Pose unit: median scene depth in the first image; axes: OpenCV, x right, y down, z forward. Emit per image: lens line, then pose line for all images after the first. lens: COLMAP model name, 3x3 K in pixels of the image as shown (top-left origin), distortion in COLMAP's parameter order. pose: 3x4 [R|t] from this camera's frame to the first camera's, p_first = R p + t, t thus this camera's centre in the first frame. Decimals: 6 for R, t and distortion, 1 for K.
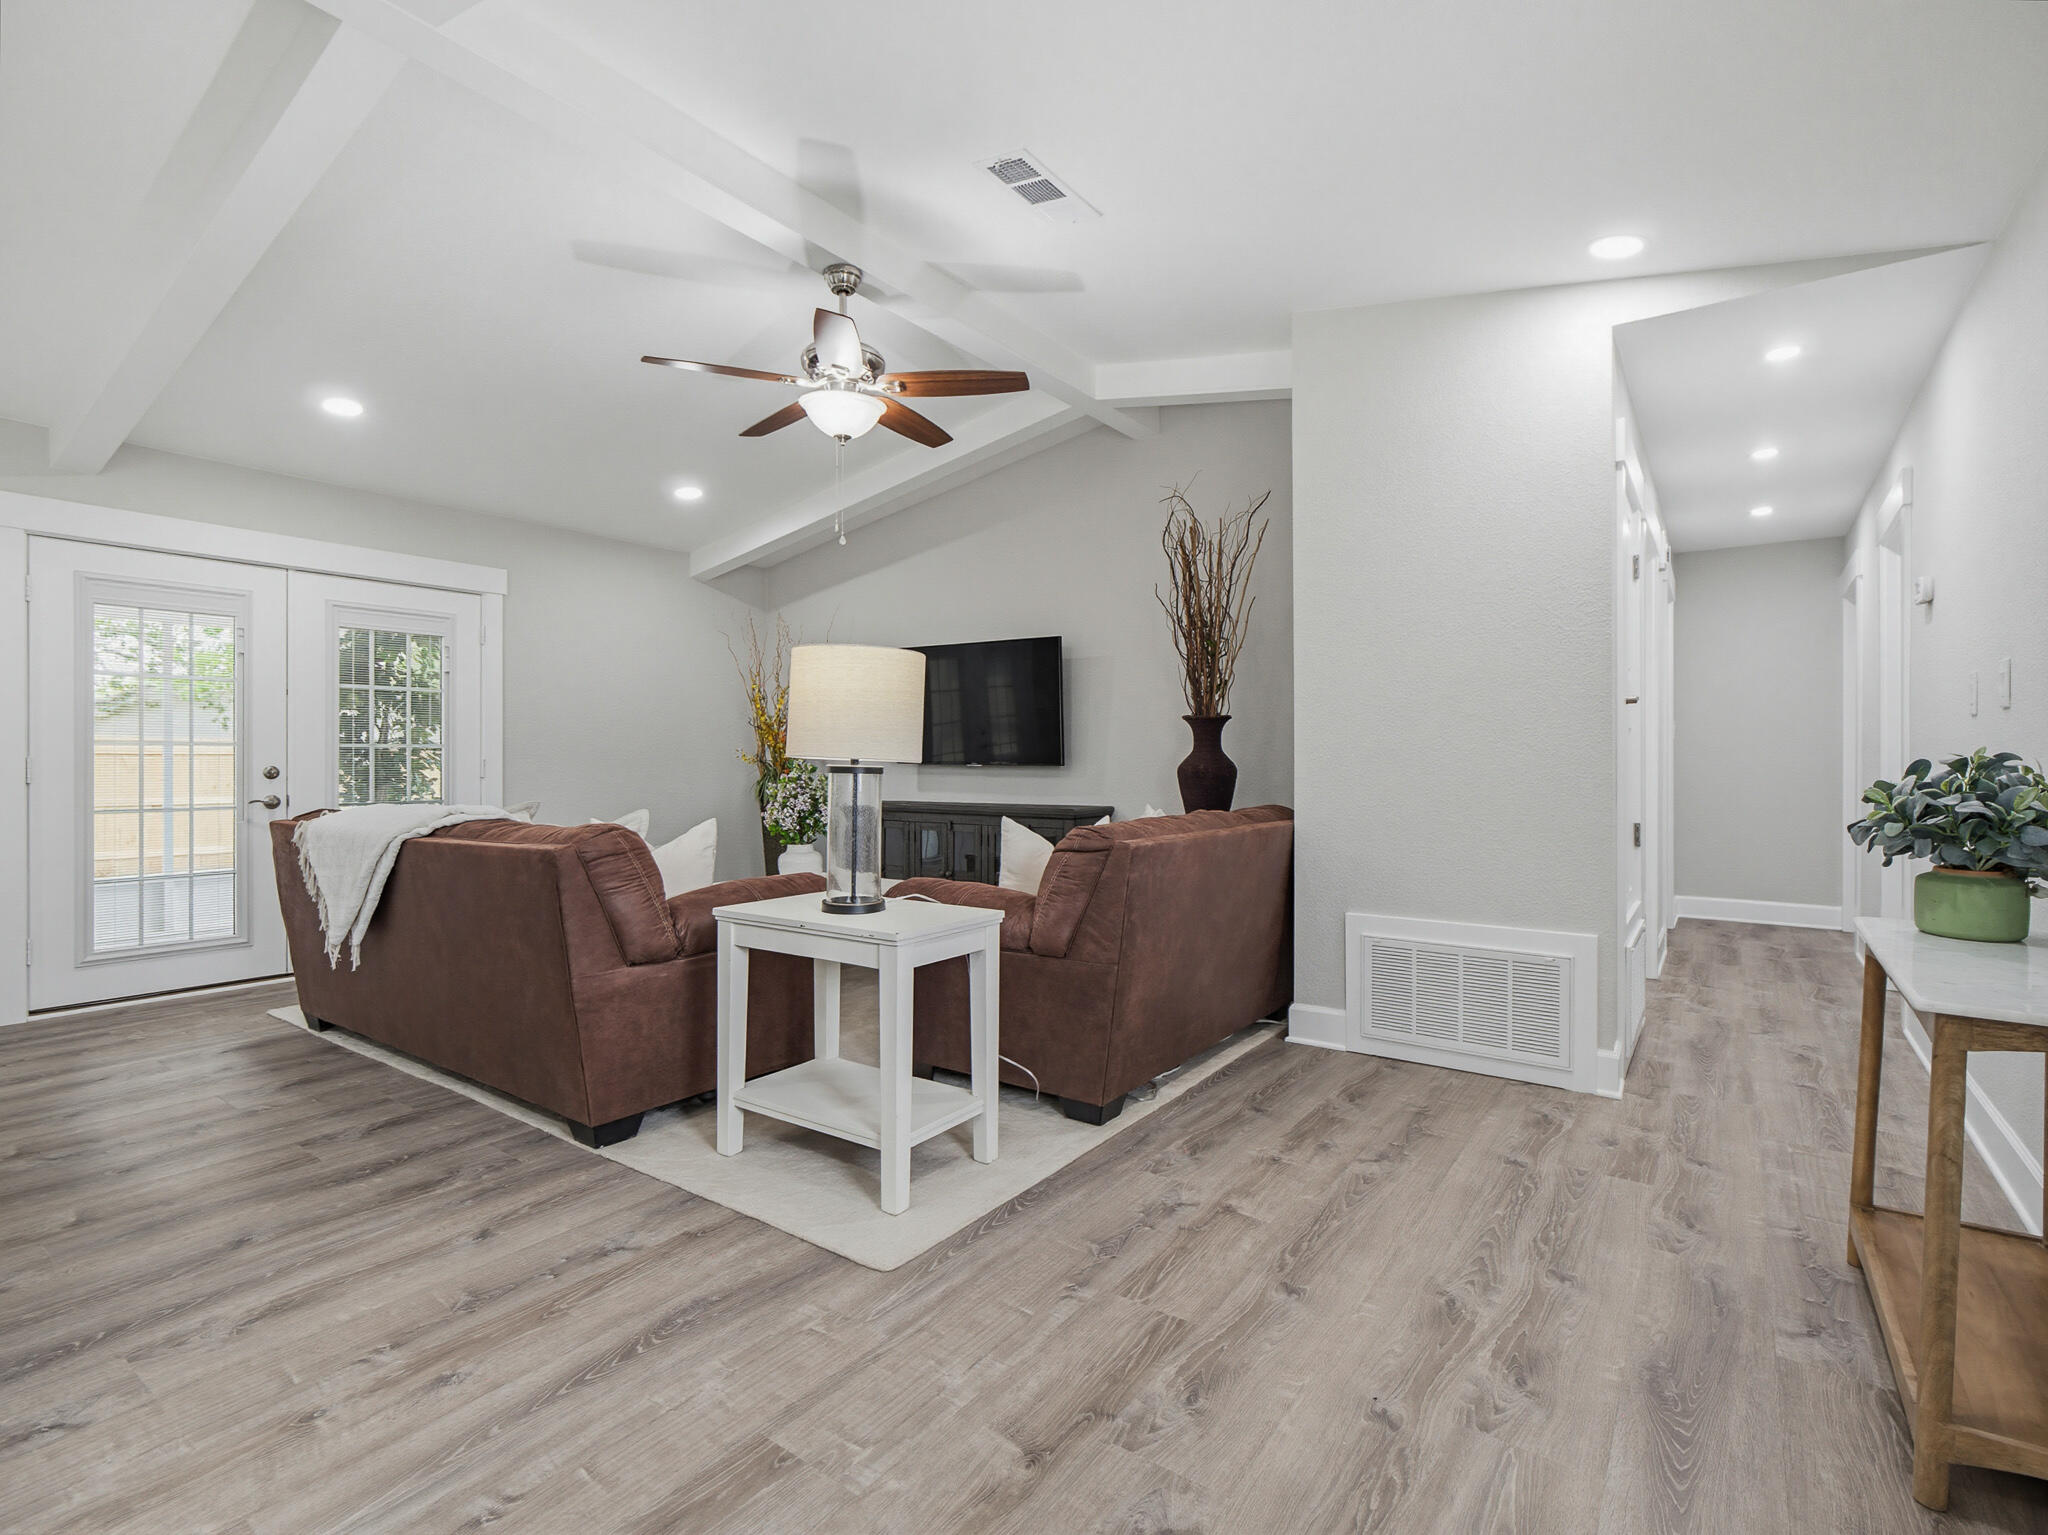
lens RADIAL K [[972.1, 0, 1022.4], [0, 972.1, 761.2], [0, 0, 1]] dist [-0.004504, 0.000760]
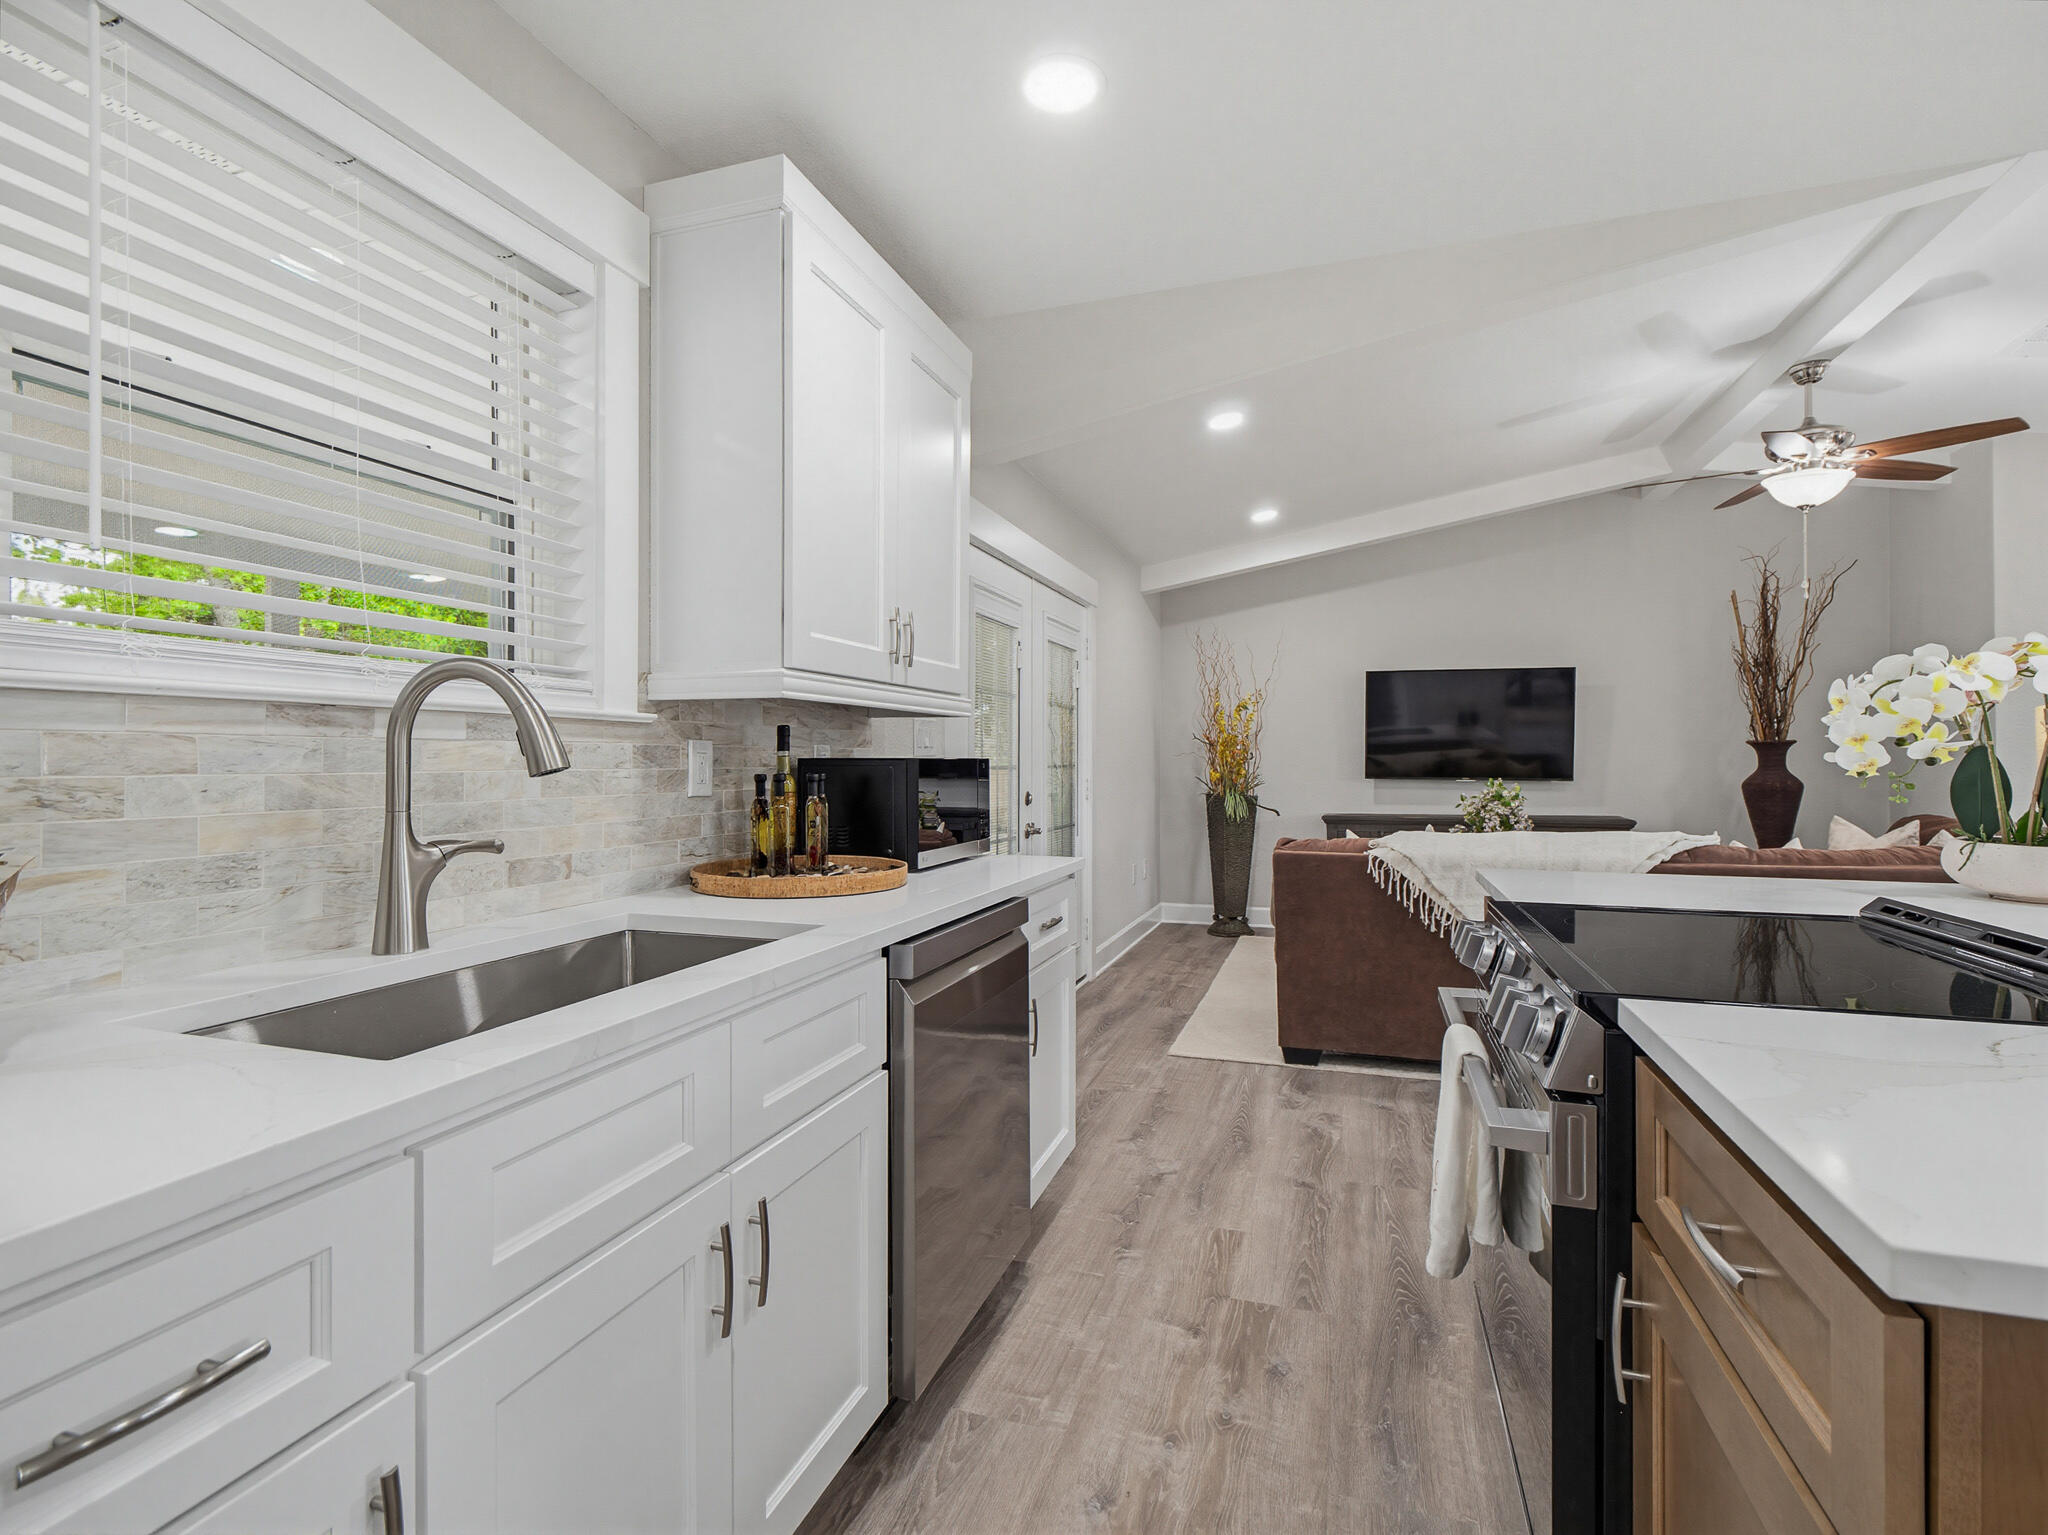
lens RADIAL K [[972.1, 0, 1030.3], [0, 972.1, 759.9], [0, 0, 1]] dist [-0.004504, 0.000760]
pose [[0.954623, -0.003484, 0.297797, -1.260019], [0.004747, 0.999983, -0.003517, -0.025941], [-0.297780, 0.004771, 0.954623, 0.117695]]
